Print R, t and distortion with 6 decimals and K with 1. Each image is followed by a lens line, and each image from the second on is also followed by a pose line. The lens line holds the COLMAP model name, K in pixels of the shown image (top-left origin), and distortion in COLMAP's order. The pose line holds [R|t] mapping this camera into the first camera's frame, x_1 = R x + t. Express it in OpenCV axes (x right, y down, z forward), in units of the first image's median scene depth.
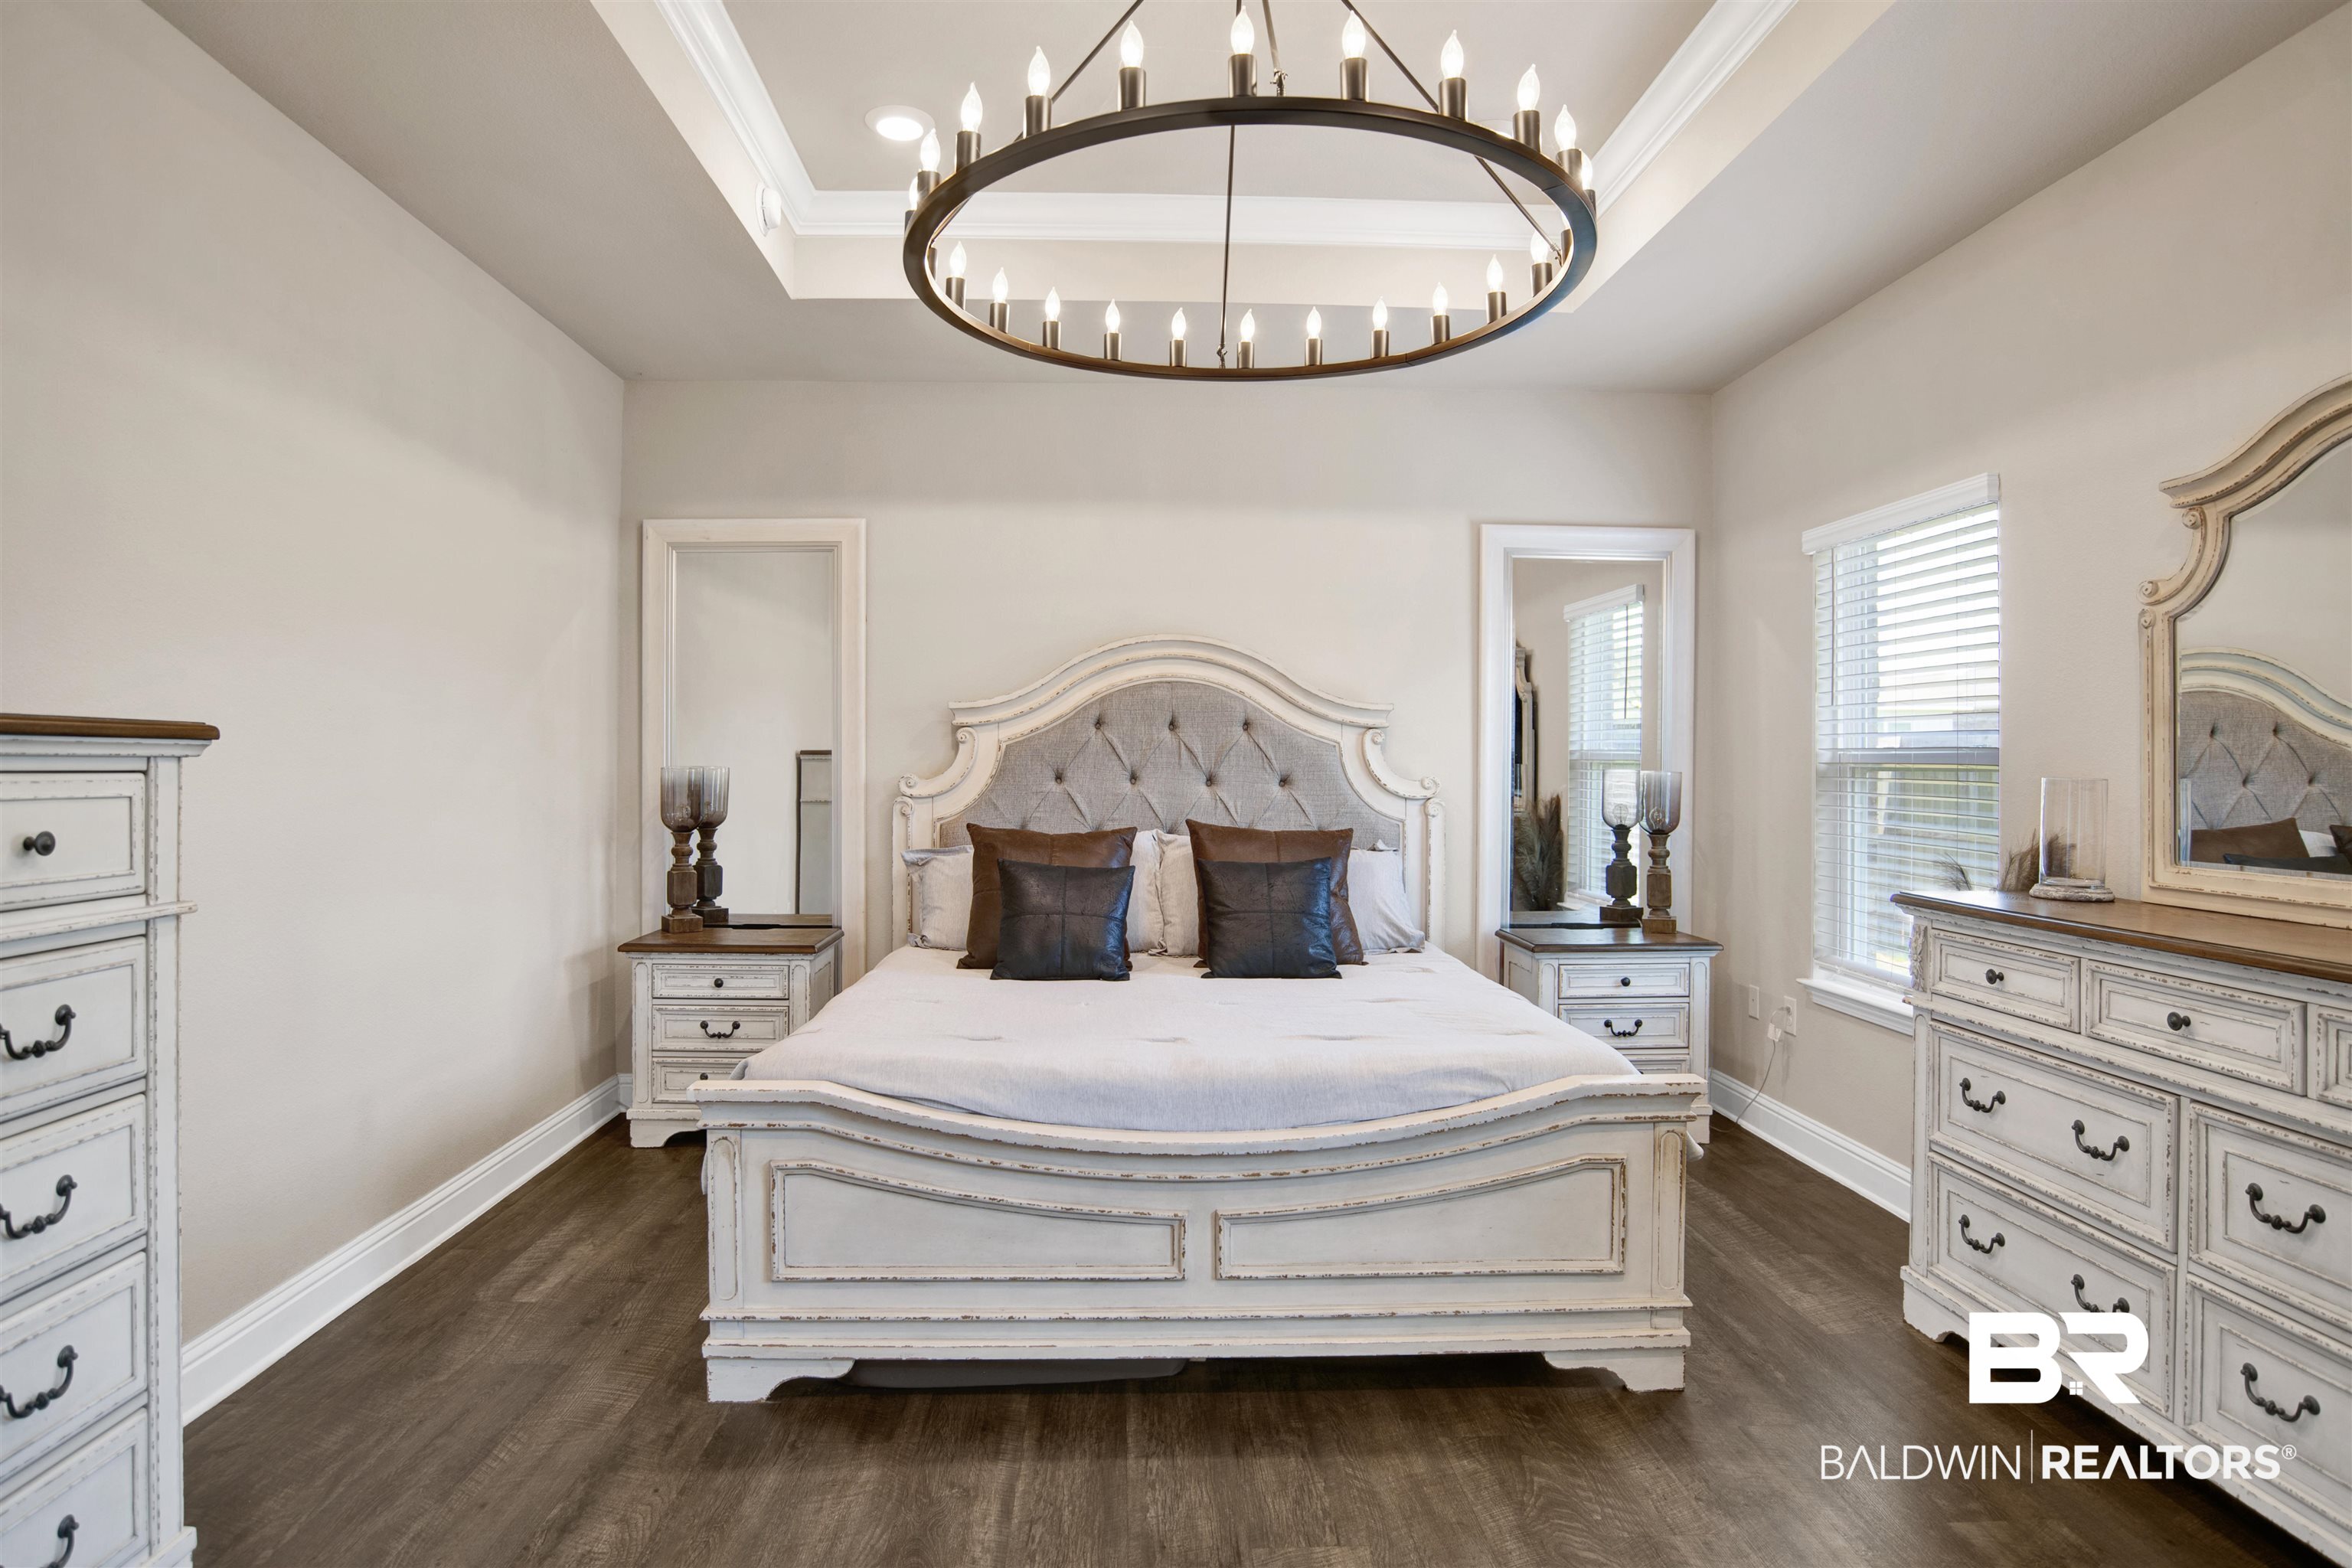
lens RADIAL K [[1238.9, 0, 1163.7], [0, 1238.9, 771.2], [0, 0, 1]] dist [-0.065510, 0.019041]
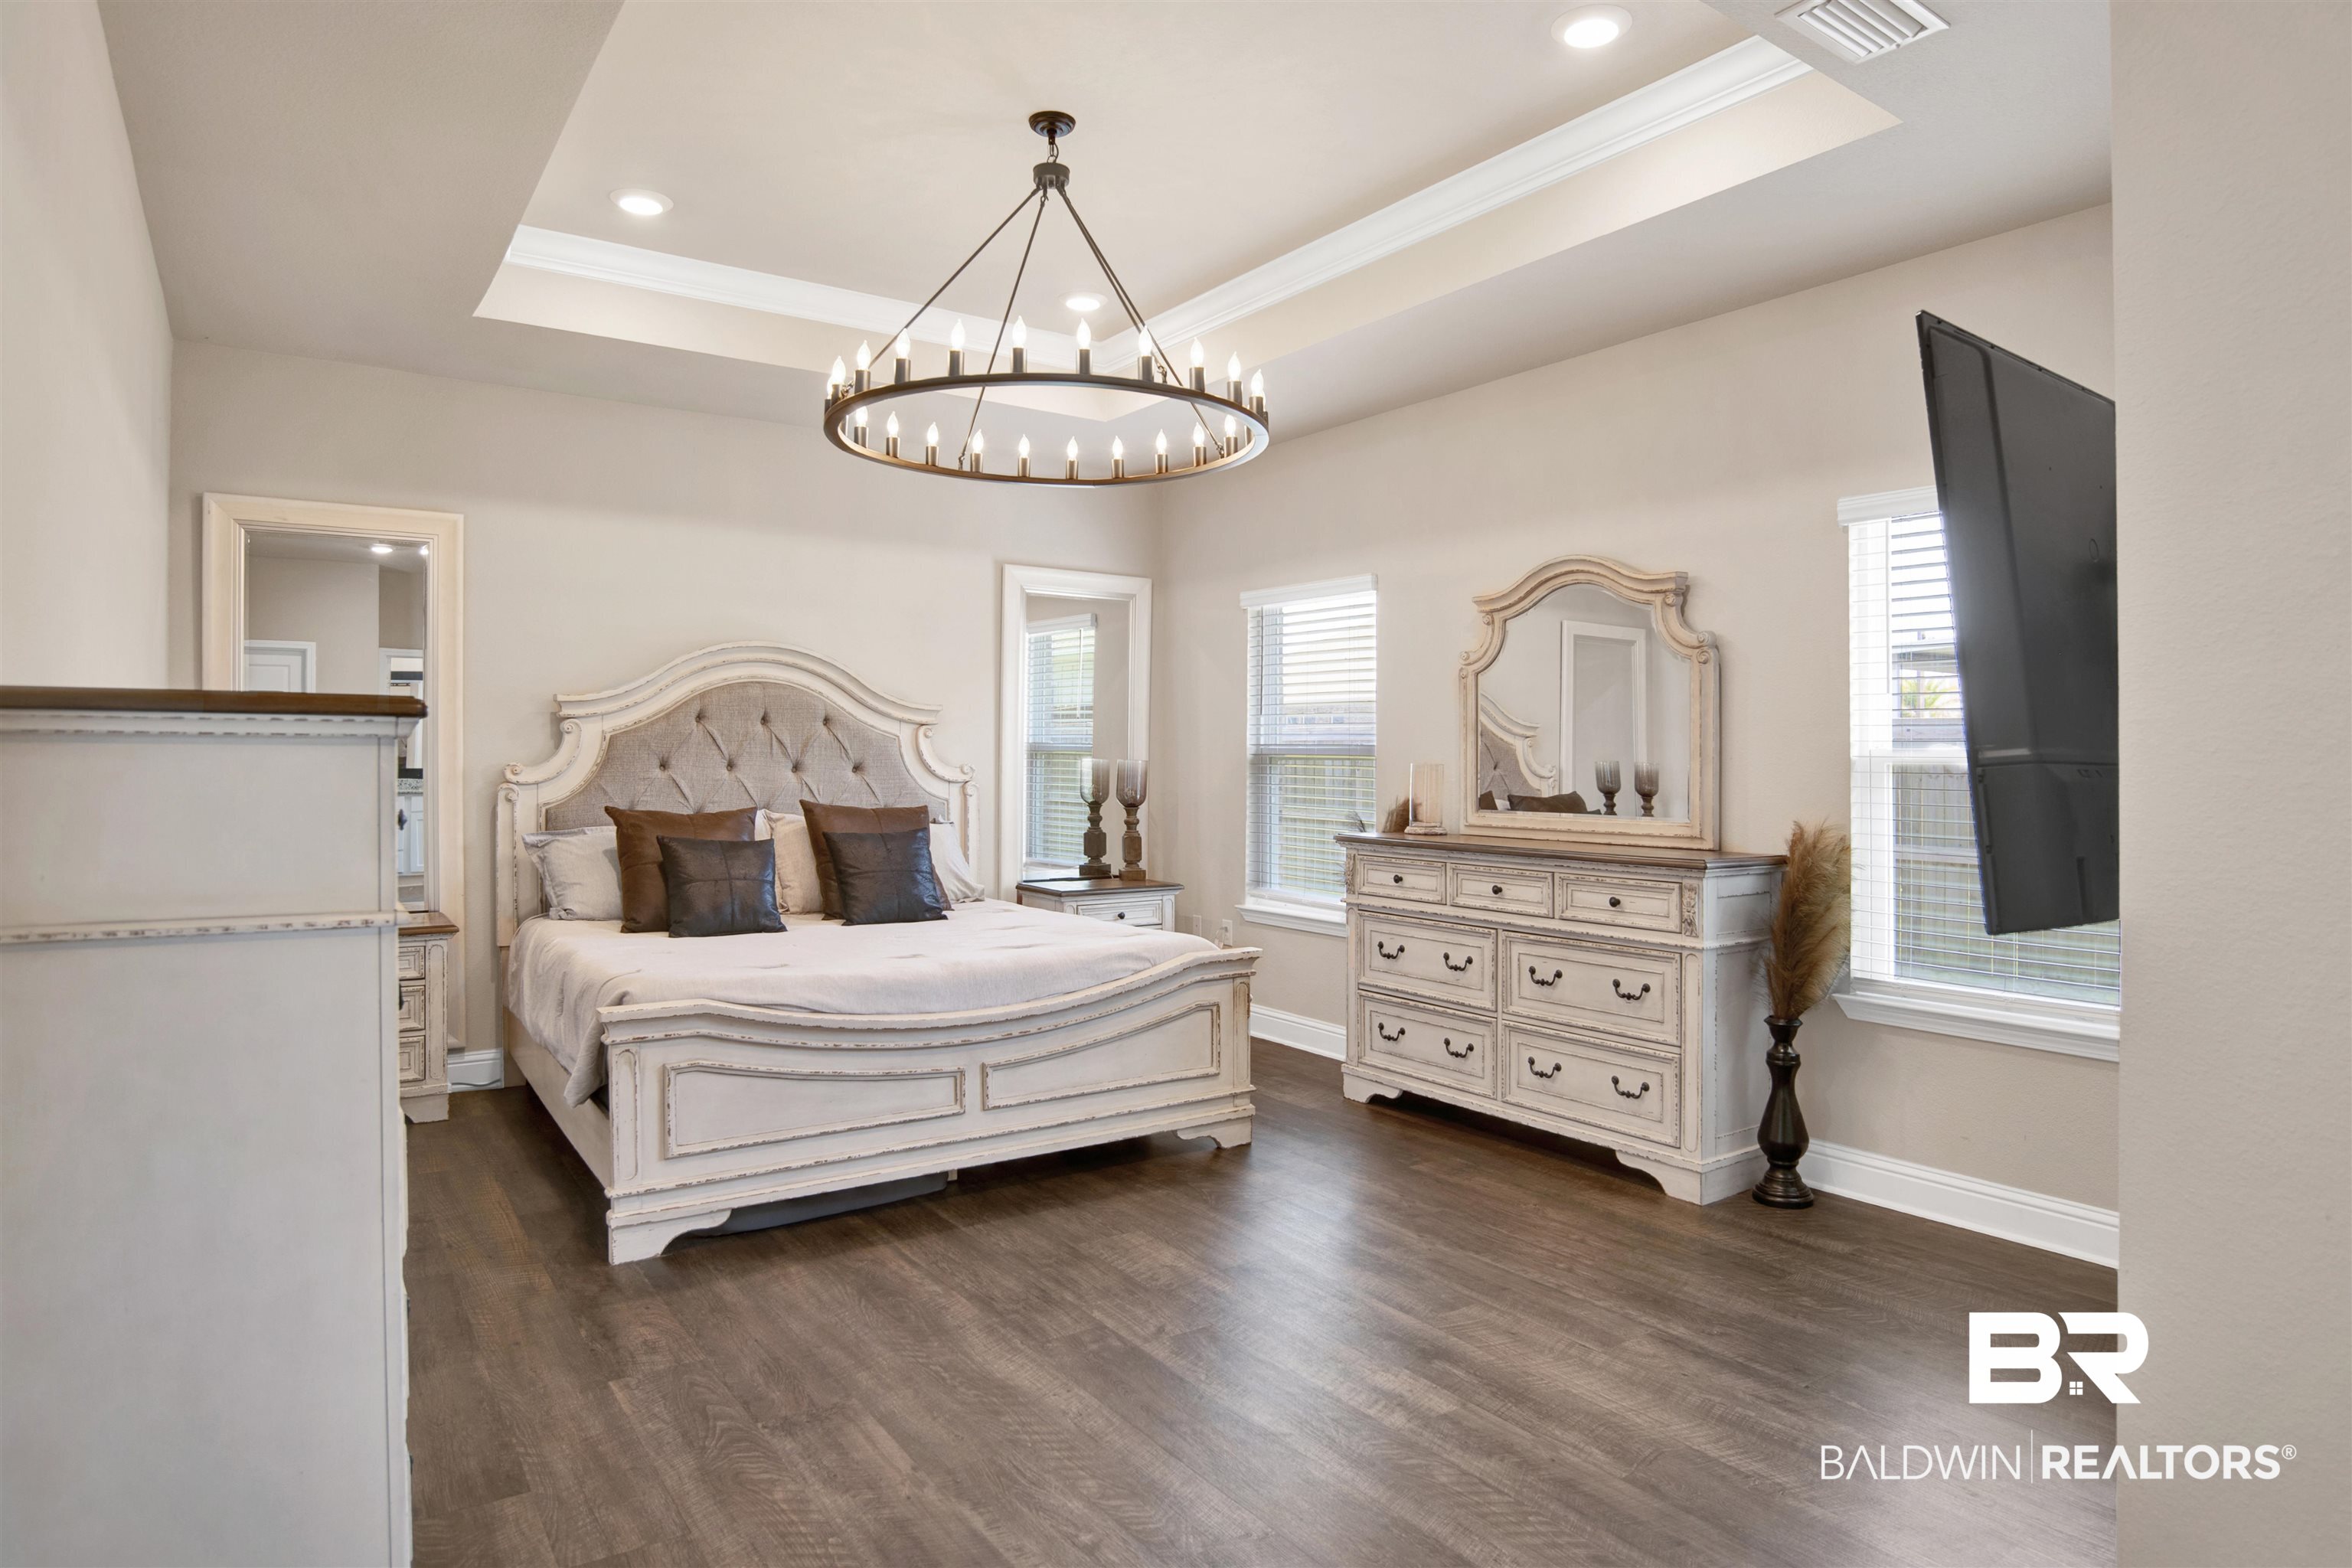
lens RADIAL K [[1238.9, 0, 1167.6], [0, 1238.9, 776.1], [0, 0, 1]] dist [-0.065510, 0.019041]
pose [[0.855331, -0.005106, 0.518056, -0.500159], [-0.001059, 0.999932, 0.011605, 0.003312], [-0.518080, -0.010475, 0.855268, -0.335175]]
